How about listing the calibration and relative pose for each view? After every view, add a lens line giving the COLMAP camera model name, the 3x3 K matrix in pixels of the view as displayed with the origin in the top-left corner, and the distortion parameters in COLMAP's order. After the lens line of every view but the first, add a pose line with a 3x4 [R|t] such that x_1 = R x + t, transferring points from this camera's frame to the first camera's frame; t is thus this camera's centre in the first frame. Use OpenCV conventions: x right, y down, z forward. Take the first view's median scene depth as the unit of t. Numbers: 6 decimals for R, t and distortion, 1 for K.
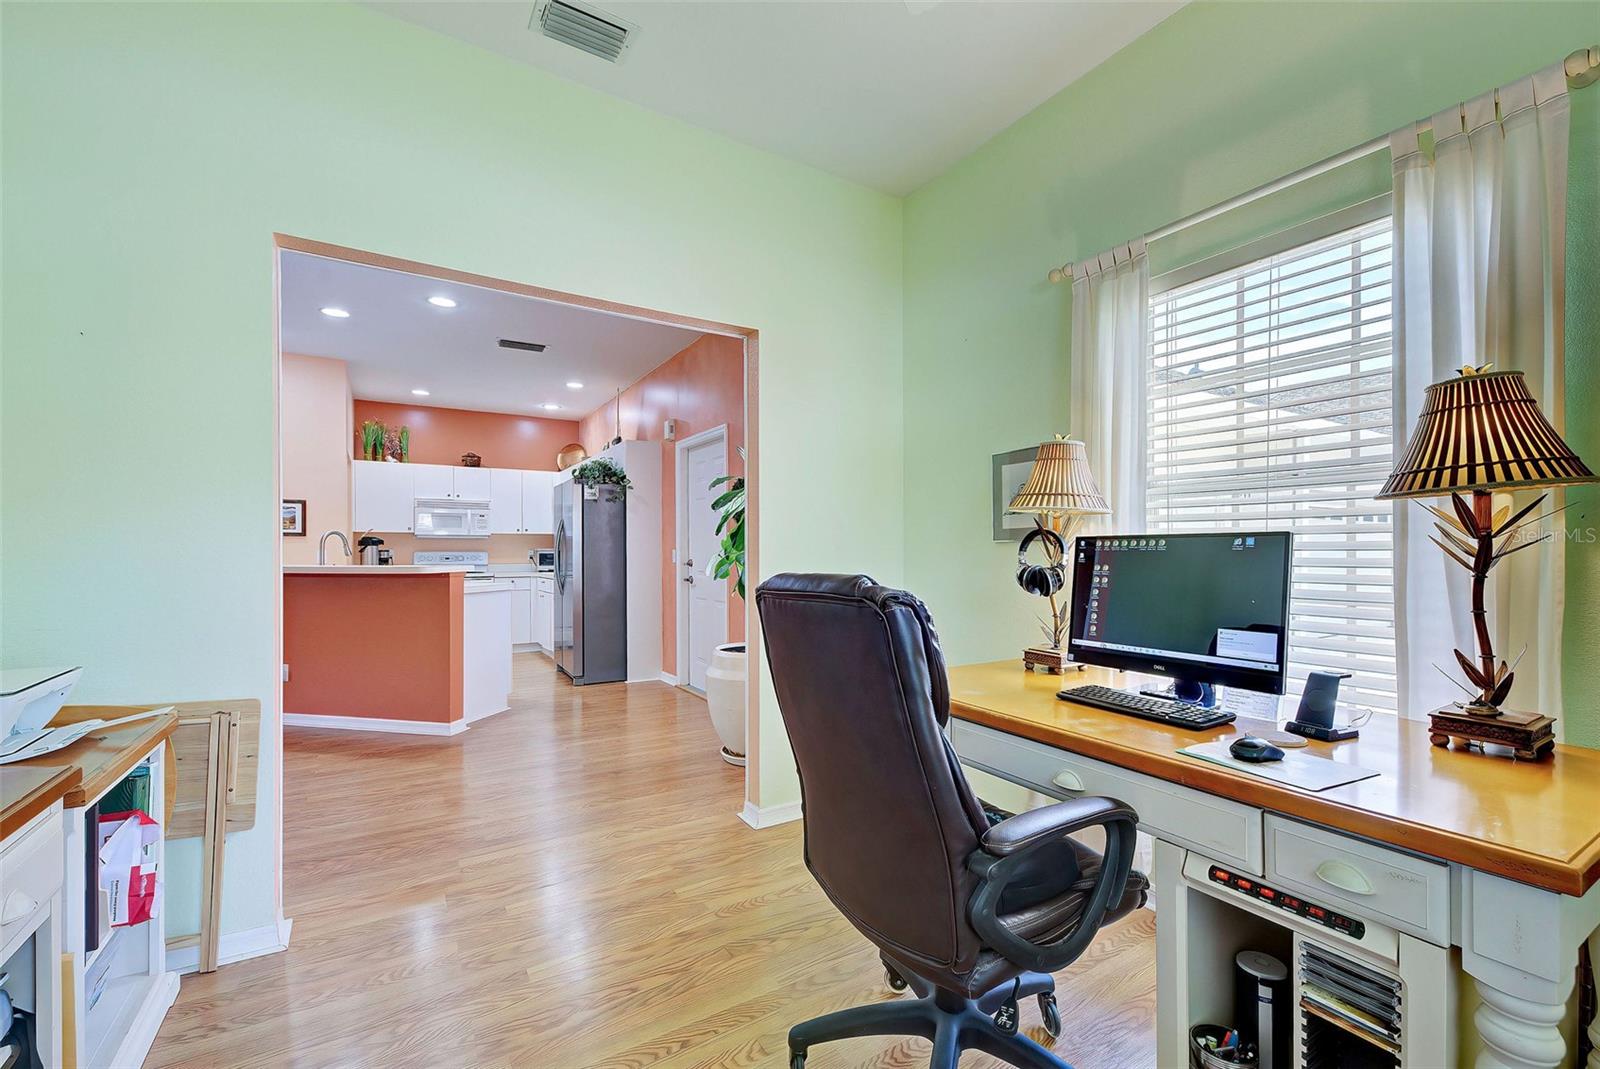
lens RADIAL K [[690.2, 0, 793.9], [0, 690.2, 551.7], [0, 0, 1]] dist [0.025047, 0.000059]
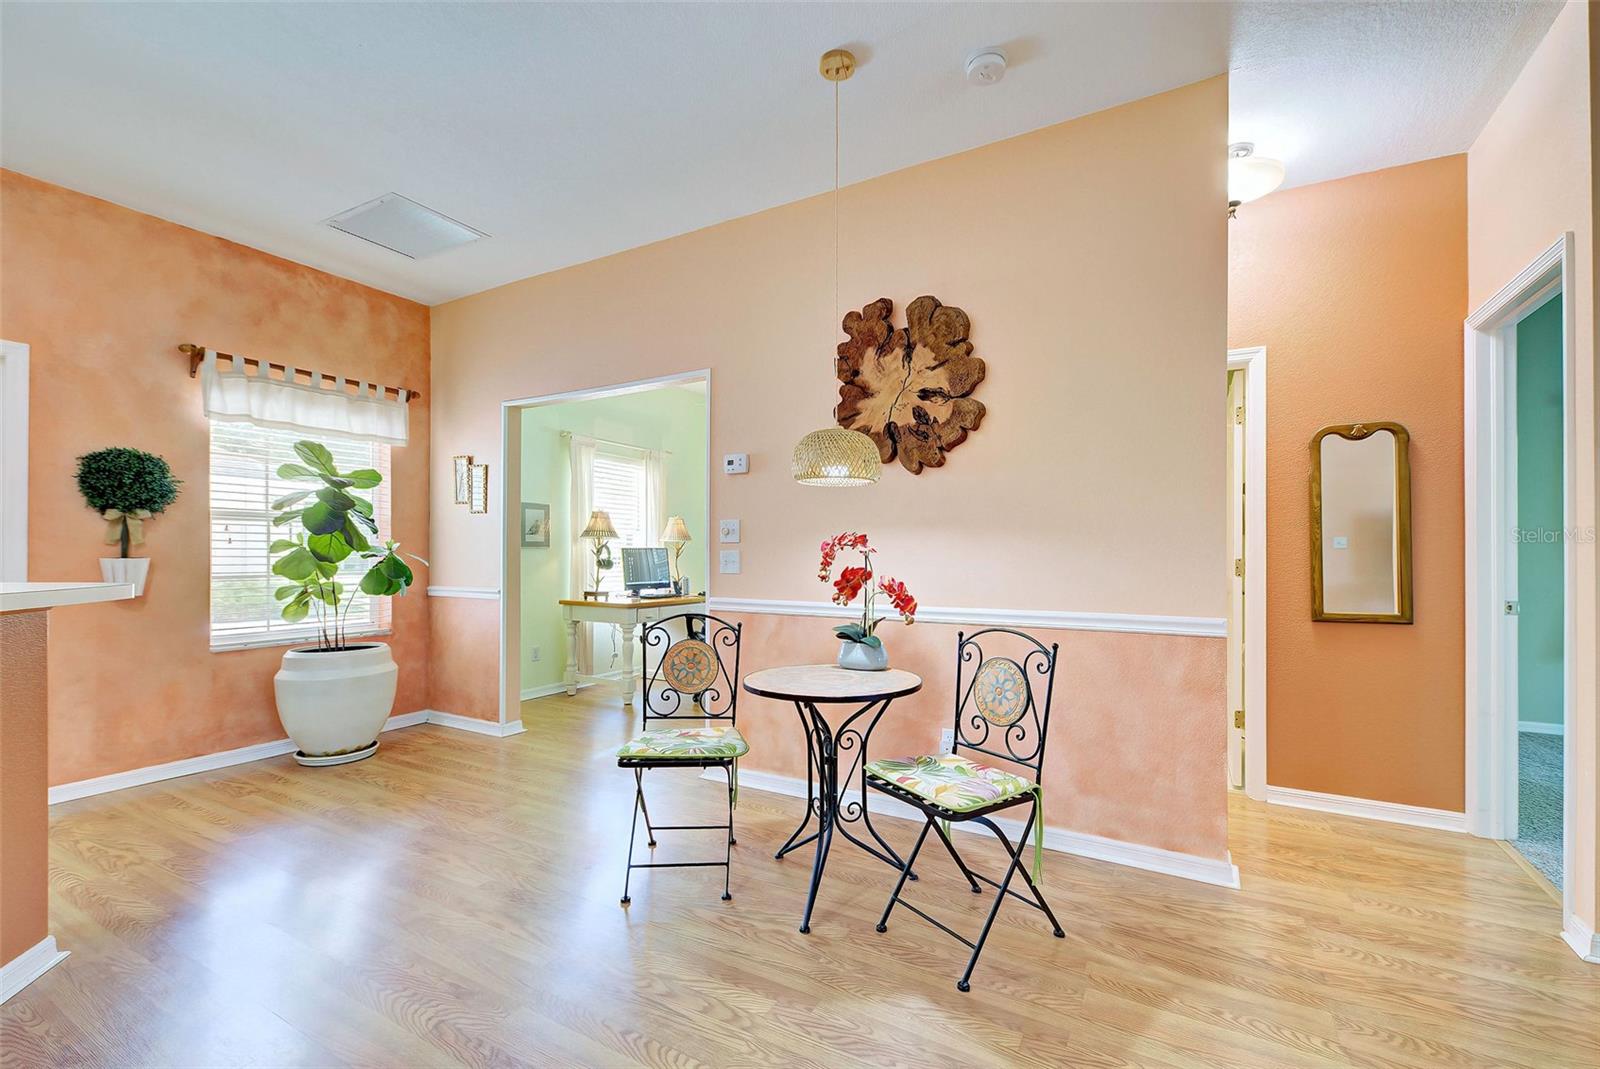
lens RADIAL K [[685.6, 0, 802.9], [0, 685.6, 549.8], [0, 0, 1]] dist [0.000447, -0.000456]
pose [[-0.491491, 0.003794, 0.870875, -0.794637], [-0.000352, 0.999990, -0.004555, 0.000869], [-0.870883, -0.002545, -0.491484, 0.566984]]
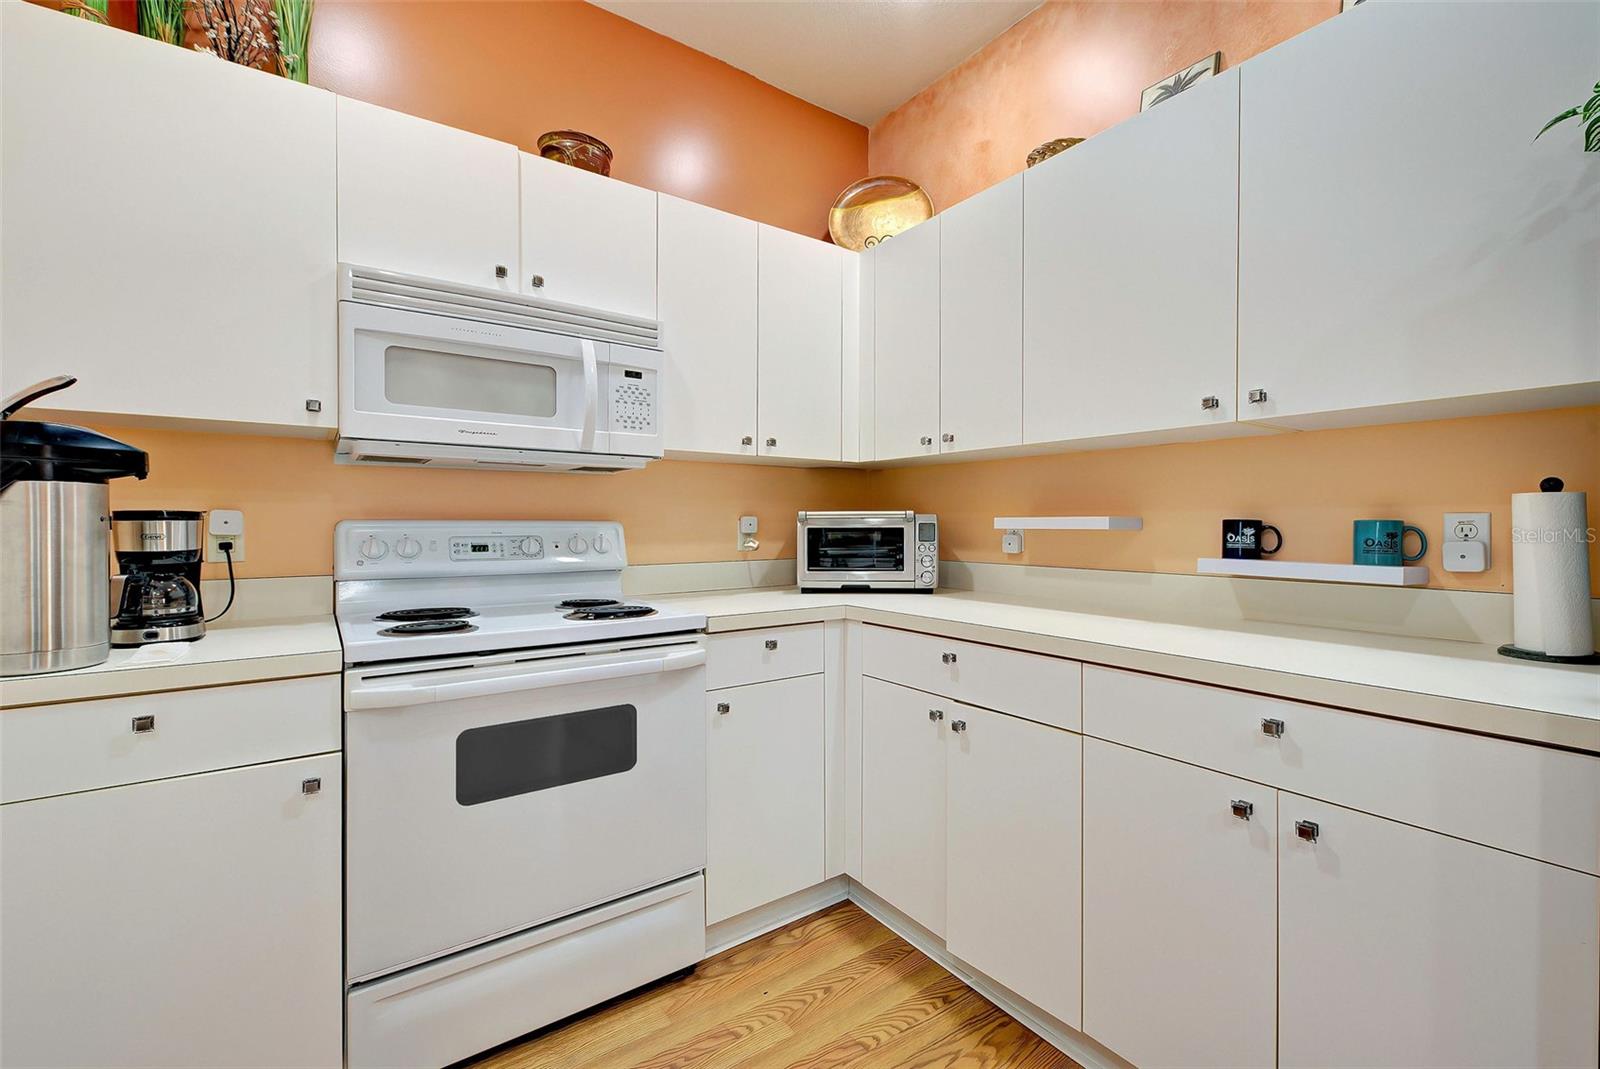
lens RADIAL K [[668.9, 0, 806.4], [0, 668.9, 527.0], [0, 0, 1]] dist [0.002620, 0.000131]
pose [[0.996420, 0.001823, 0.084516, -0.539132], [-0.002322, 0.999980, 0.005806, 0.000765], [-0.084504, -0.005982, 0.996405, 0.988131]]
